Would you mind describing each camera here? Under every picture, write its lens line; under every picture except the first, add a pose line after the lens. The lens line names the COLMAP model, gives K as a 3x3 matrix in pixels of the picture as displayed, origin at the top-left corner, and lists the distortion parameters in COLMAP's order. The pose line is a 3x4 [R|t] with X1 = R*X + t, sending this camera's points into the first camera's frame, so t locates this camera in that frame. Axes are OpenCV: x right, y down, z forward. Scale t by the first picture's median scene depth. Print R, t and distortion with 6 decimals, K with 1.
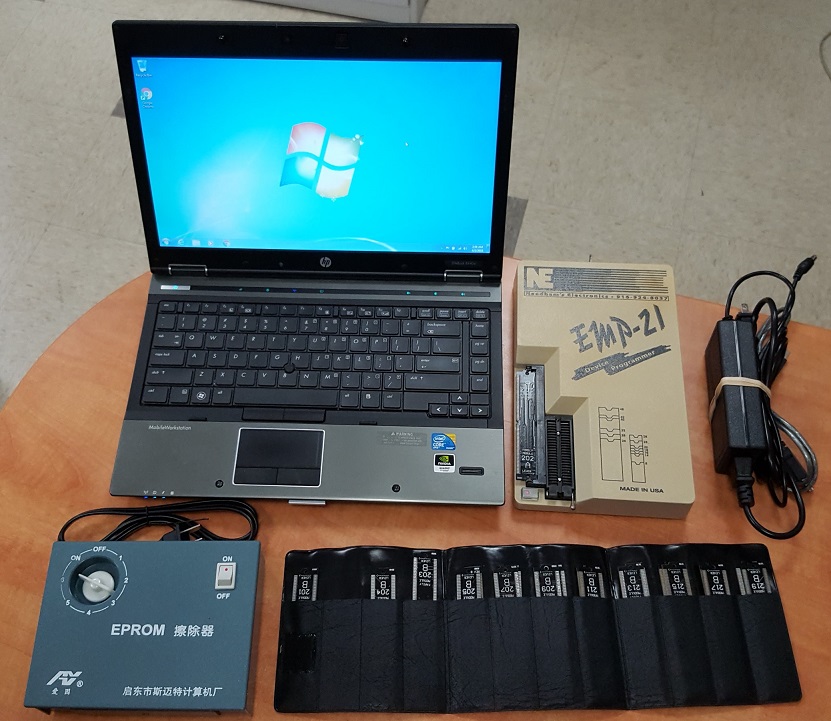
lens RADIAL K [[1020.2, 0, 401.6], [0, 1020.2, 377.1], [0, 0, 1]] dist [0.246429, -0.642244]
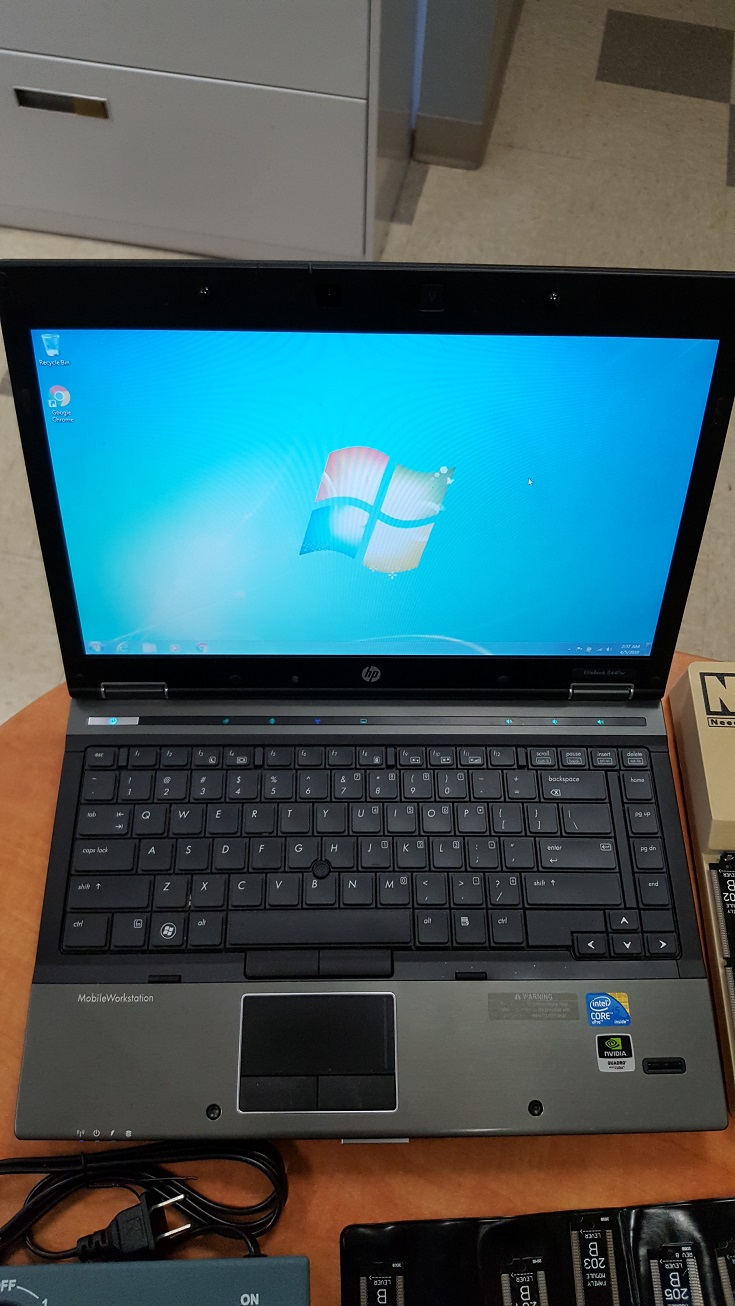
lens RADIAL K [[966.9, 0, 367.5], [0, 966.9, 653.0], [0, 0, 1]] dist [0.140878, -0.298267]
pose [[0.996103, -0.022442, 0.085299, -0.127146], [0.019459, 0.999175, 0.035645, -0.148253], [-0.086028, -0.033846, 0.995718, 0.458075]]
